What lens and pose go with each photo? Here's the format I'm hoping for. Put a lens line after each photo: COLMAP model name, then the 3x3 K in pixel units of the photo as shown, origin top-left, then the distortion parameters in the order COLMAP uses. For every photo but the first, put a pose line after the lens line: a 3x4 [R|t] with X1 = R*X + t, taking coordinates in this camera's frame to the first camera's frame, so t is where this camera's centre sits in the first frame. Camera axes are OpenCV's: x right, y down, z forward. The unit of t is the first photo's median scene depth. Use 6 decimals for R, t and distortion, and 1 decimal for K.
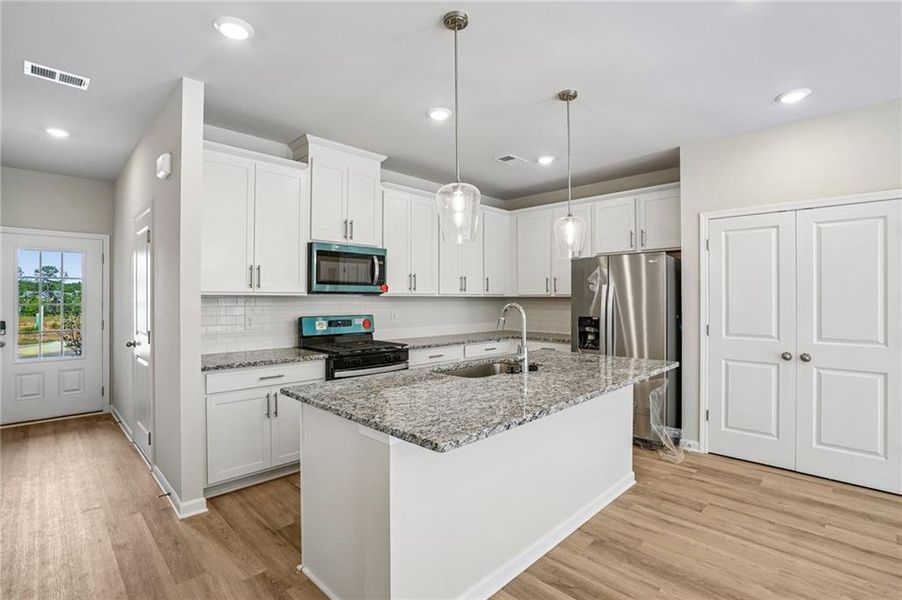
lens RADIAL K [[440.9, 0, 451.0], [0, 440.9, 300.0], [0, 0, 1]] dist [-0.003075, -0.000197]
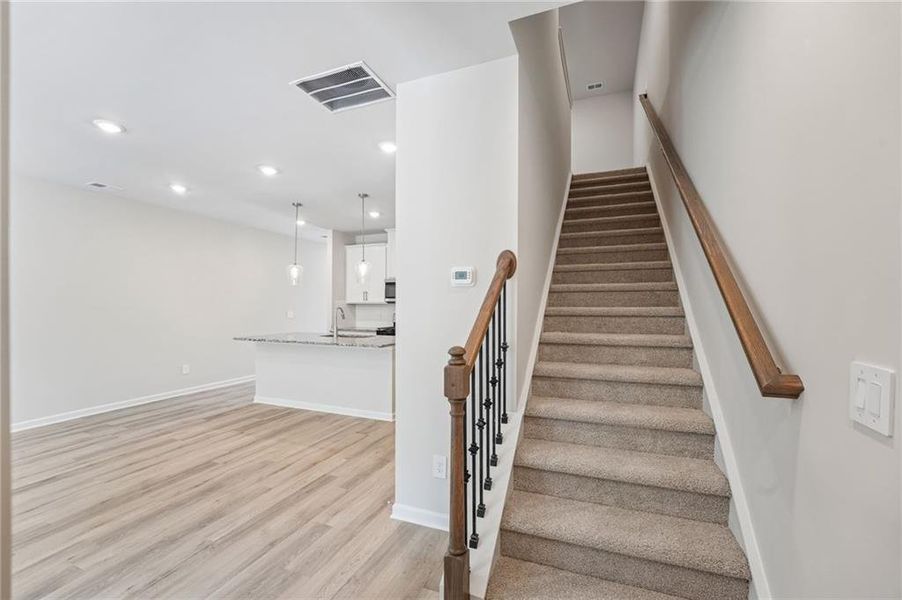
lens RADIAL K [[377.2, 0, 430.9], [0, 377.2, 300.3], [0, 0, 1]] dist [-0.000842, -0.000176]
pose [[0.320397, -0.014467, -0.947173, 1.481013], [-0.001982, 0.999871, -0.015942, 0.002279], [0.947281, 0.006985, 0.320327, 0.594419]]
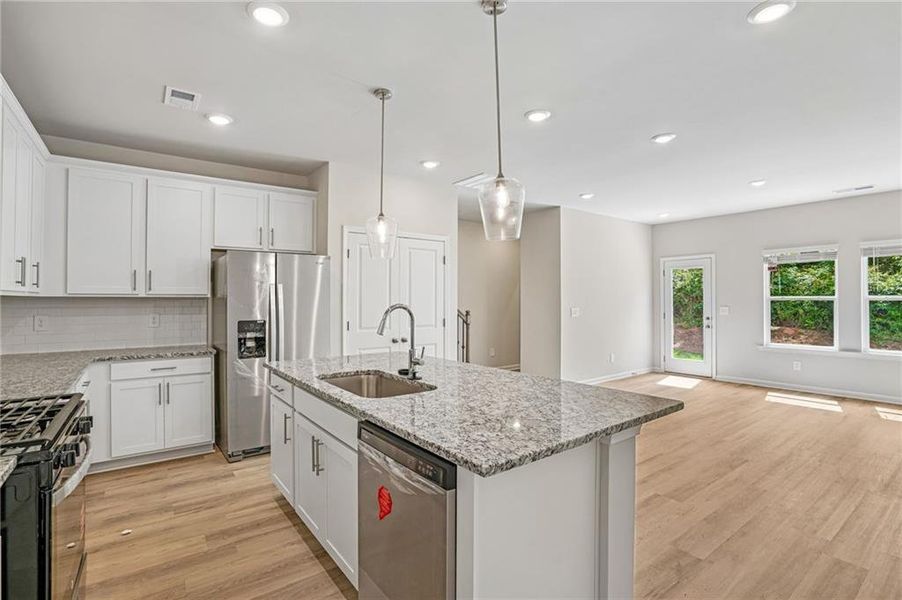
lens RADIAL K [[439.3, 0, 448.7], [0, 439.3, 293.6], [0, 0, 1]] dist [0.002415, 0.000366]
pose [[0.161296, 0.011836, 0.986835, -0.535423], [0.005018, 0.999905, -0.012813, -0.001714], [-0.986893, 0.007019, 0.161221, 0.539514]]
